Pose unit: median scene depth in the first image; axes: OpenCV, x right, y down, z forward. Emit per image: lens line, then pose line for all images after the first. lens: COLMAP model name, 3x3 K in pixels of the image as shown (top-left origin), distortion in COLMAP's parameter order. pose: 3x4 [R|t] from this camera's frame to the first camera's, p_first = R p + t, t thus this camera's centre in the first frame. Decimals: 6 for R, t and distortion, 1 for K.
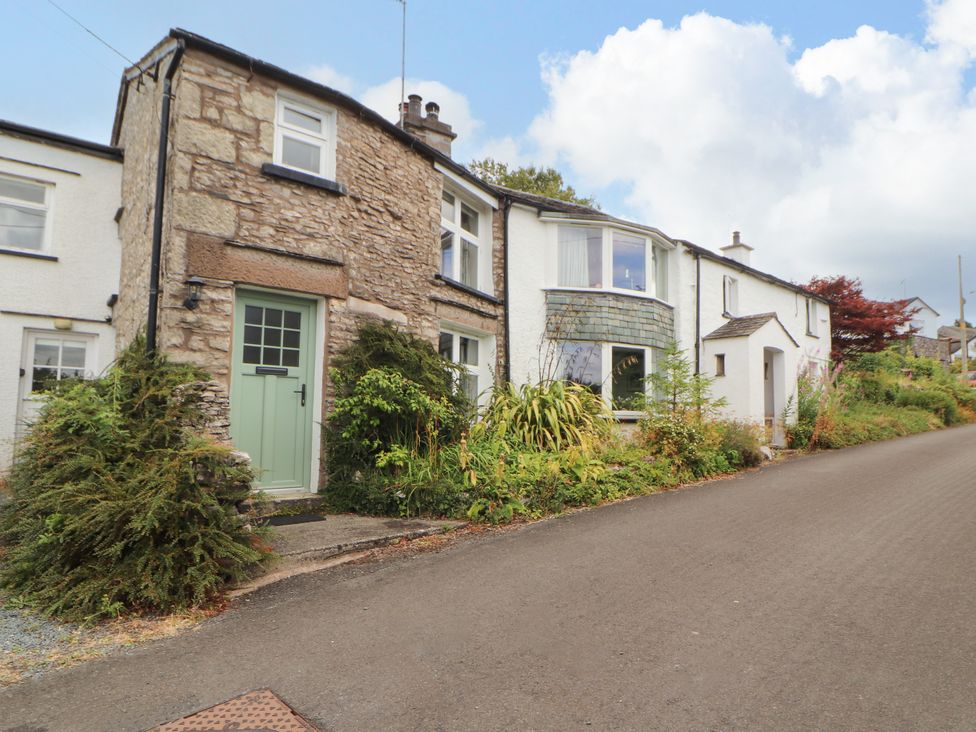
lens RADIAL K [[496.3, 0, 505.6], [0, 496.3, 383.8], [0, 0, 1]] dist [-0.000997, 0.000249]
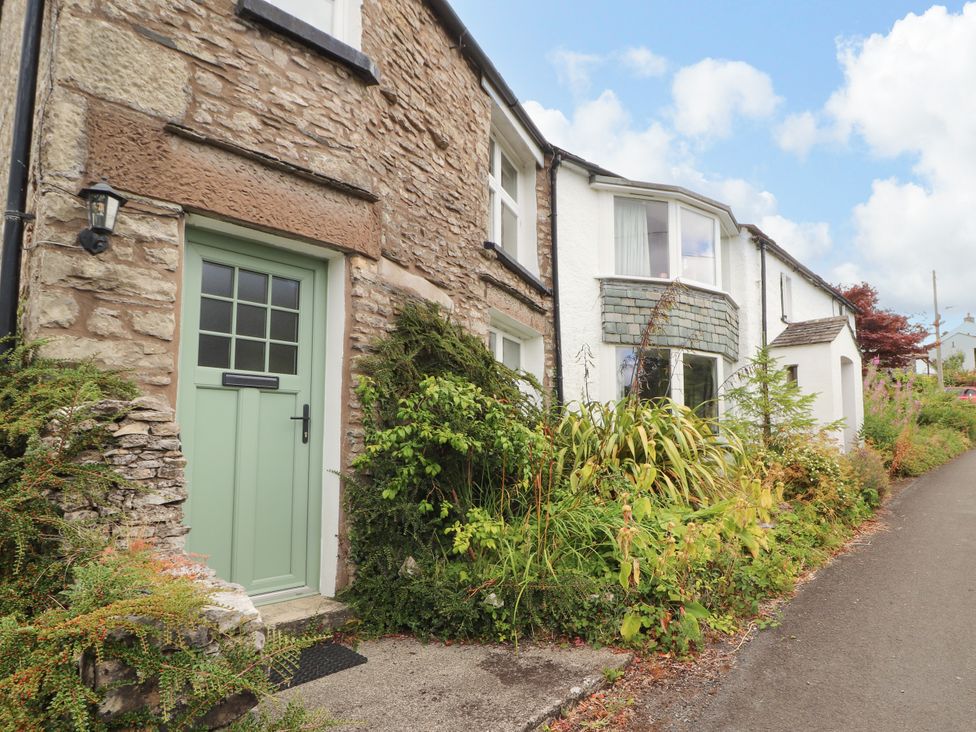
lens RADIAL K [[493.7, 0, 489.4], [0, 493.7, 399.5], [0, 0, 1]] dist [0.001958, -0.010466]
pose [[0.995530, -0.004930, 0.094319, -0.255960], [0.005664, 0.999956, -0.007518, 0.000392], [-0.094277, 0.008019, 0.995514, 0.421818]]
